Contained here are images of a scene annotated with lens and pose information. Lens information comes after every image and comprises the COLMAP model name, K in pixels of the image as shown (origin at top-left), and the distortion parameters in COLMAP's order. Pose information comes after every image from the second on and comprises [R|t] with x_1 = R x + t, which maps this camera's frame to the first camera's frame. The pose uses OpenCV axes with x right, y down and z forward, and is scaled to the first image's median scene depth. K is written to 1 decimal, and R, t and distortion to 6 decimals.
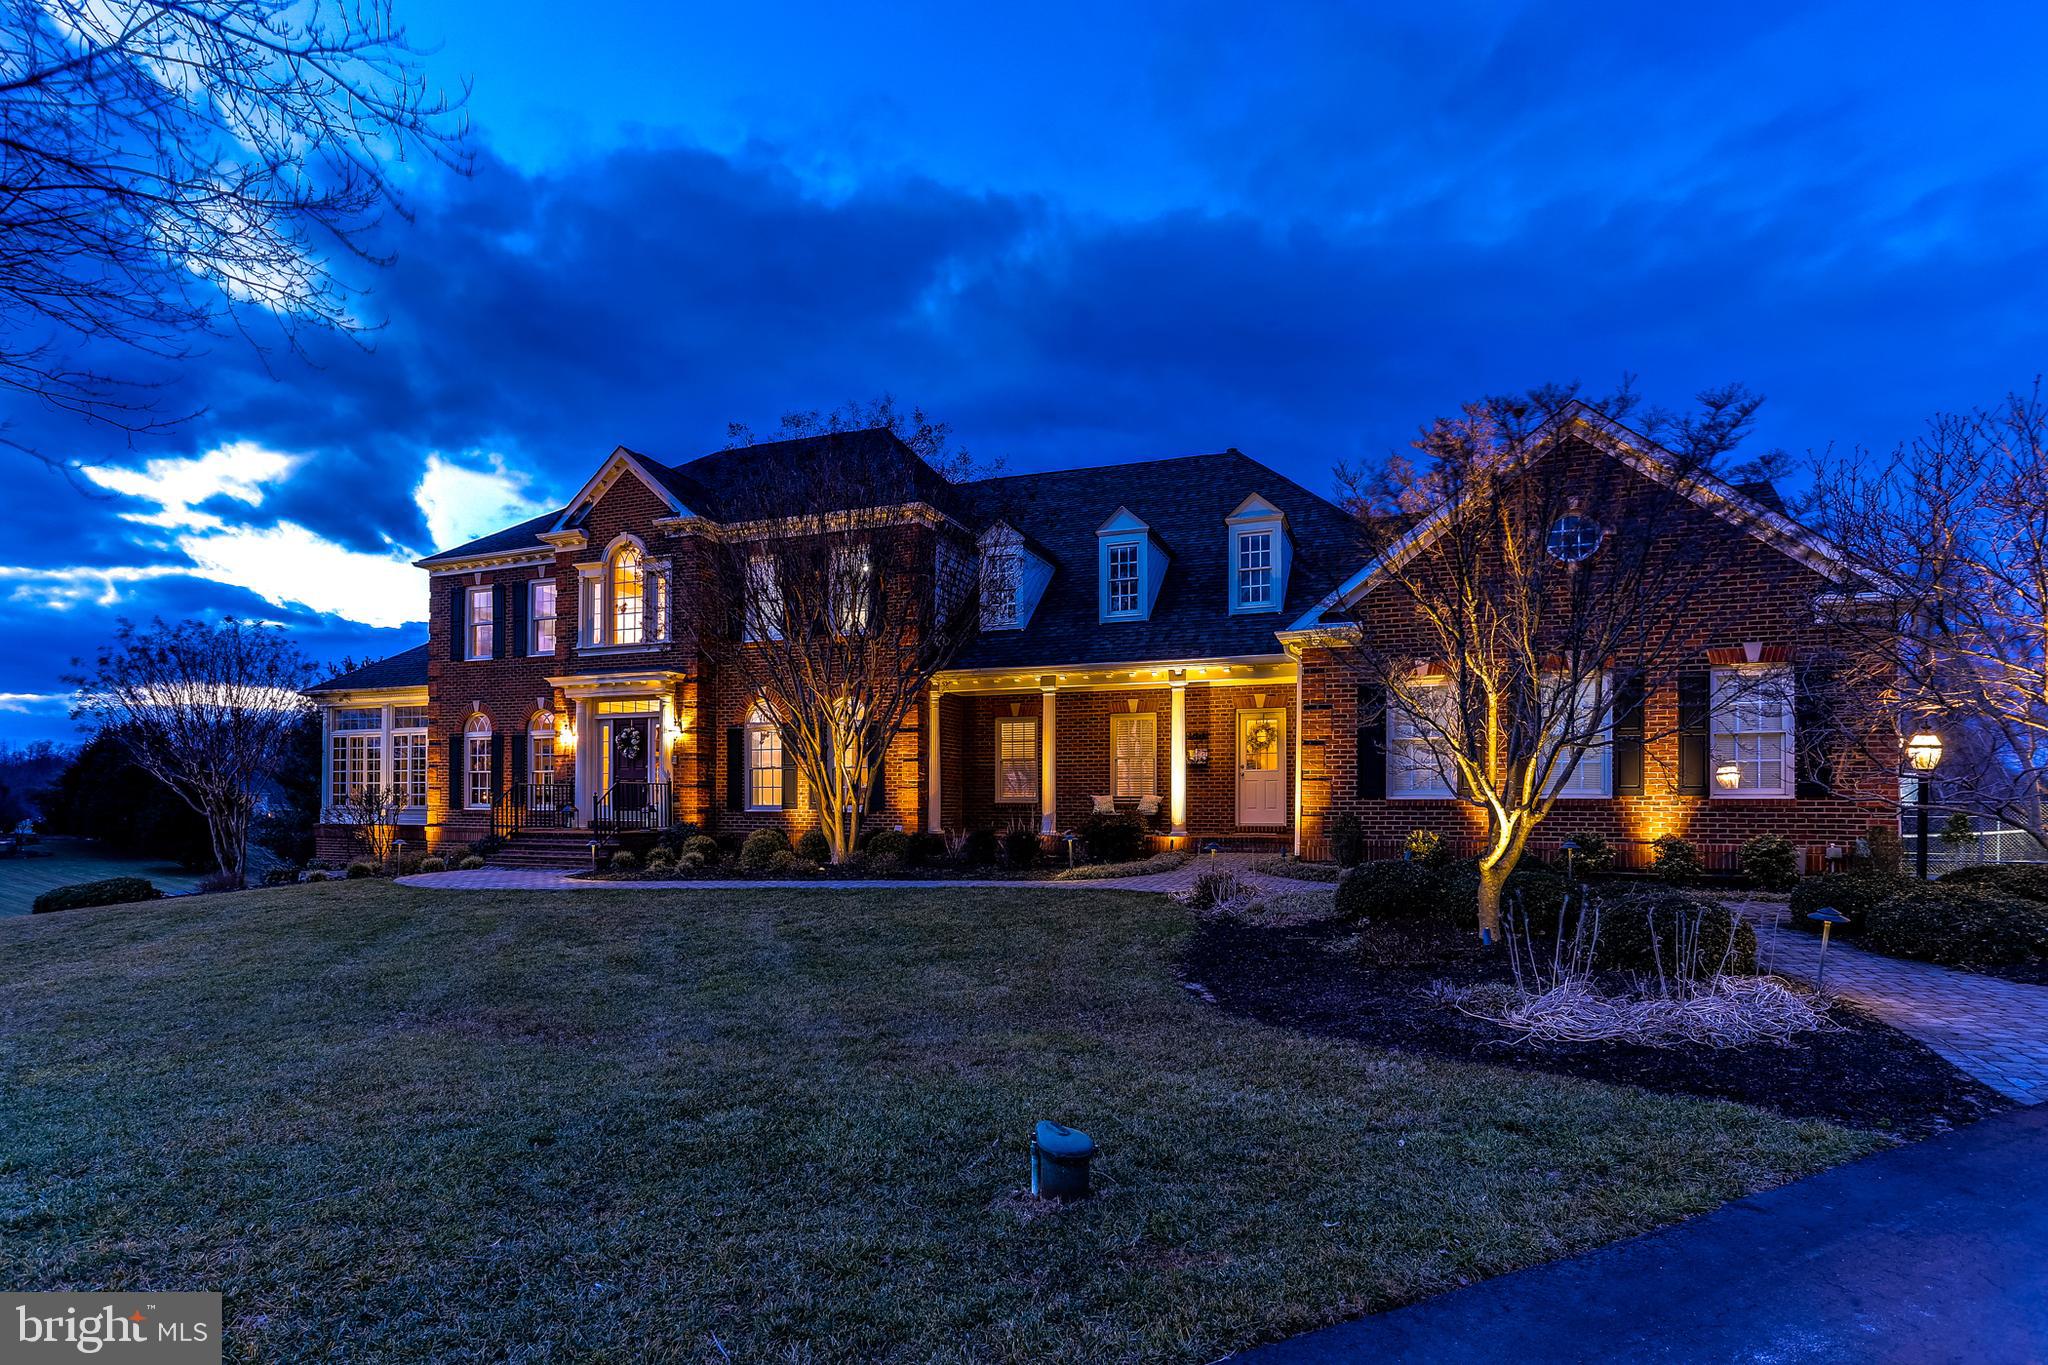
lens RADIAL K [[3171.1, 0, 871.1], [0, 3171.1, 763.9], [0, 0, 1]] dist [-0.067686, 0.331615]
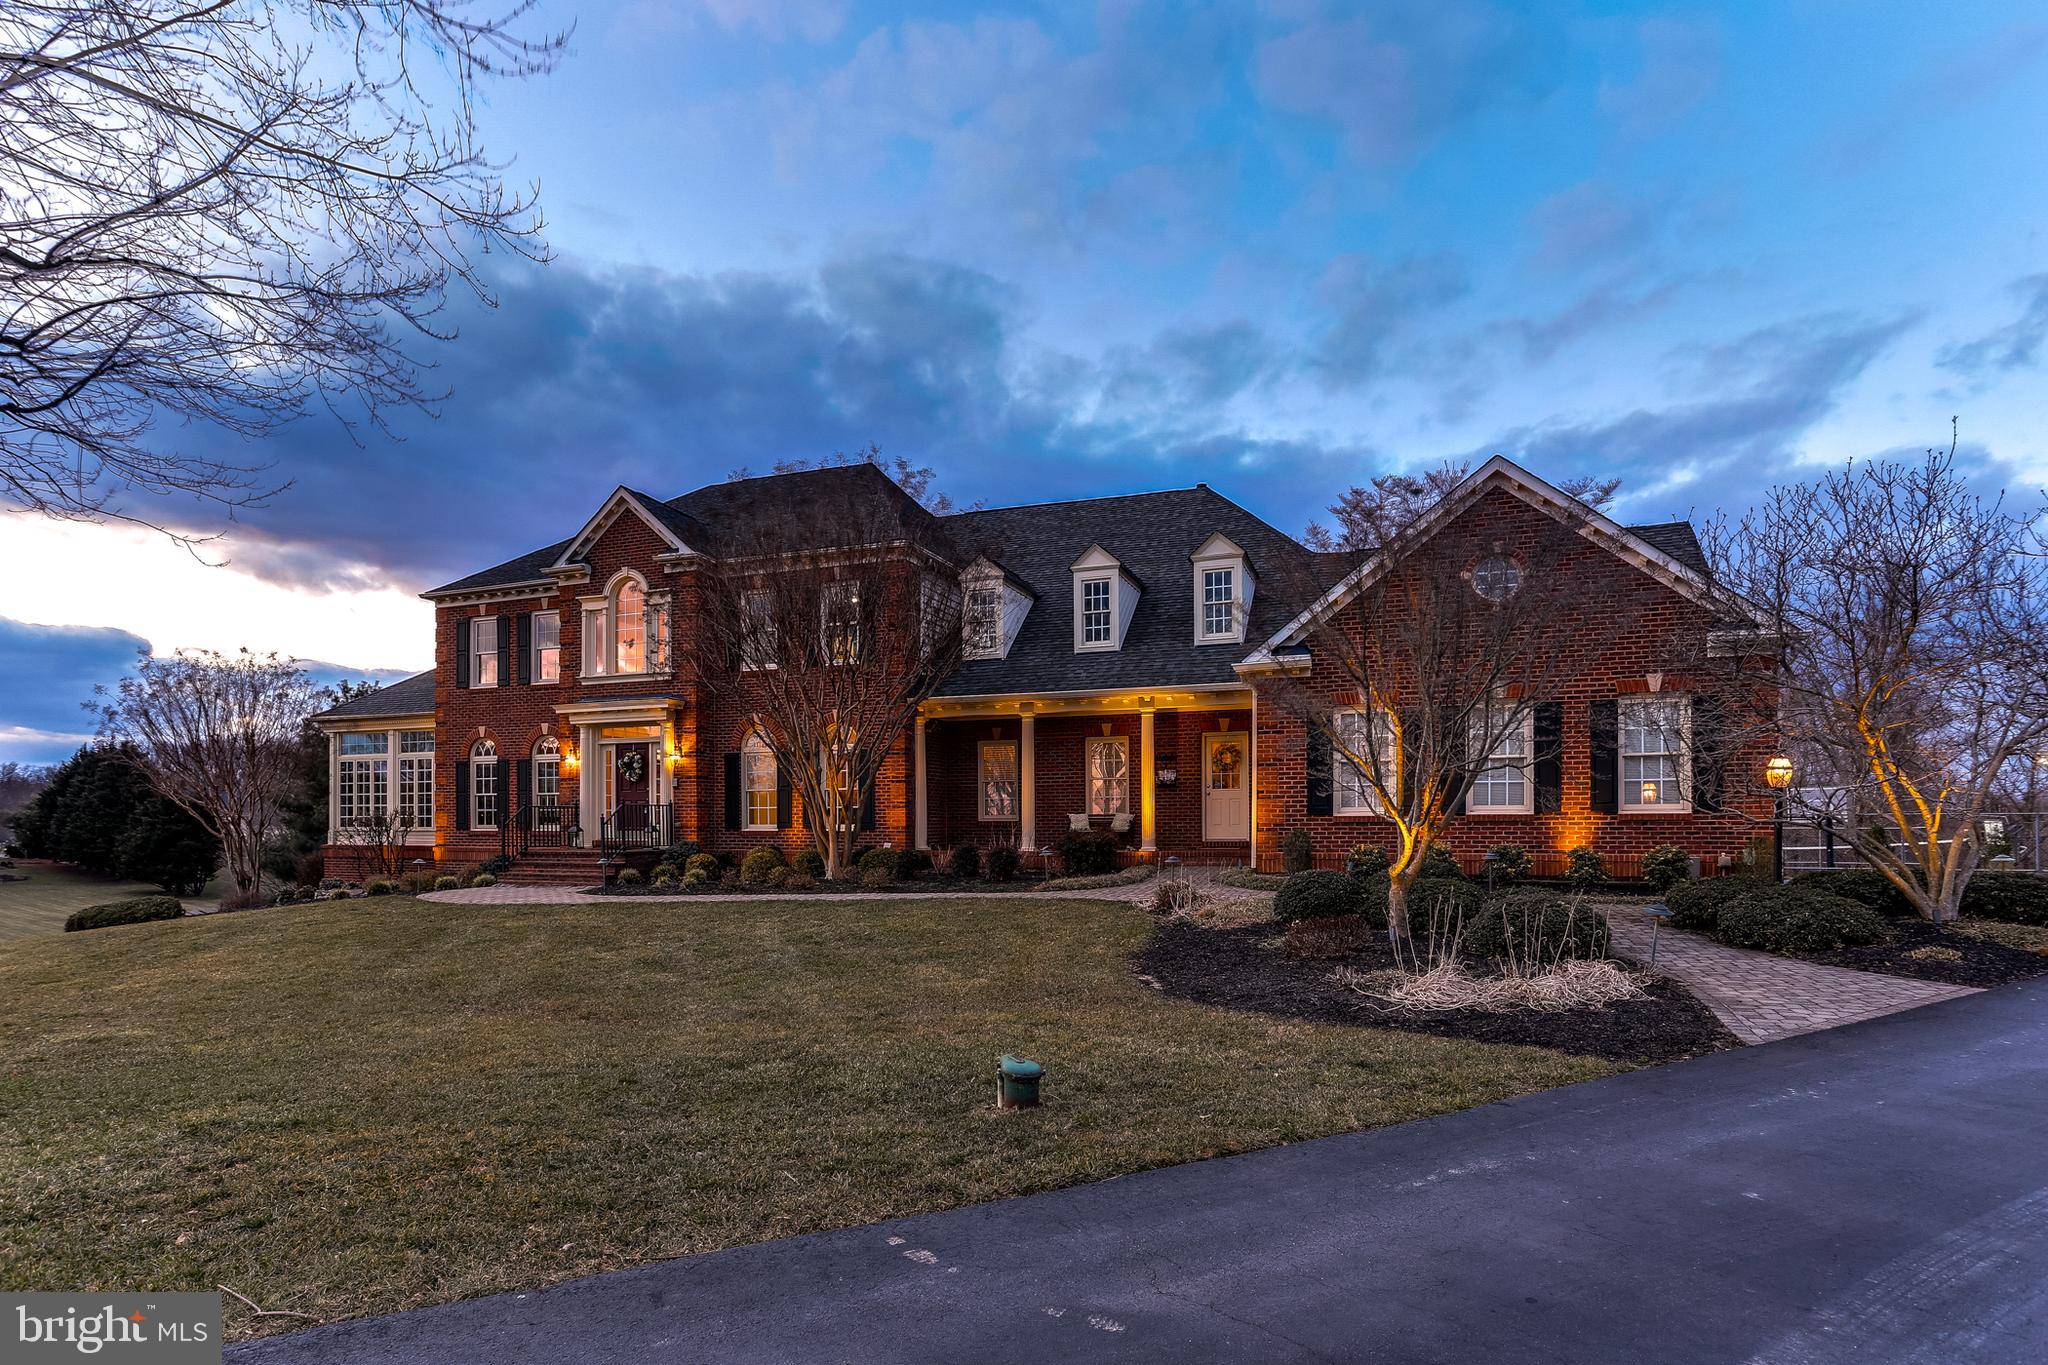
lens RADIAL K [[3312.8, 0, 1020.5], [0, 3312.8, 789.5], [0, 0, 1]] dist [-0.047766, 0.092814]
pose [[0.998701, -0.005499, 0.050660, -0.003145], [0.005355, 0.999981, 0.002976, -0.001675], [-0.050675, -0.002701, 0.998712, -0.117838]]
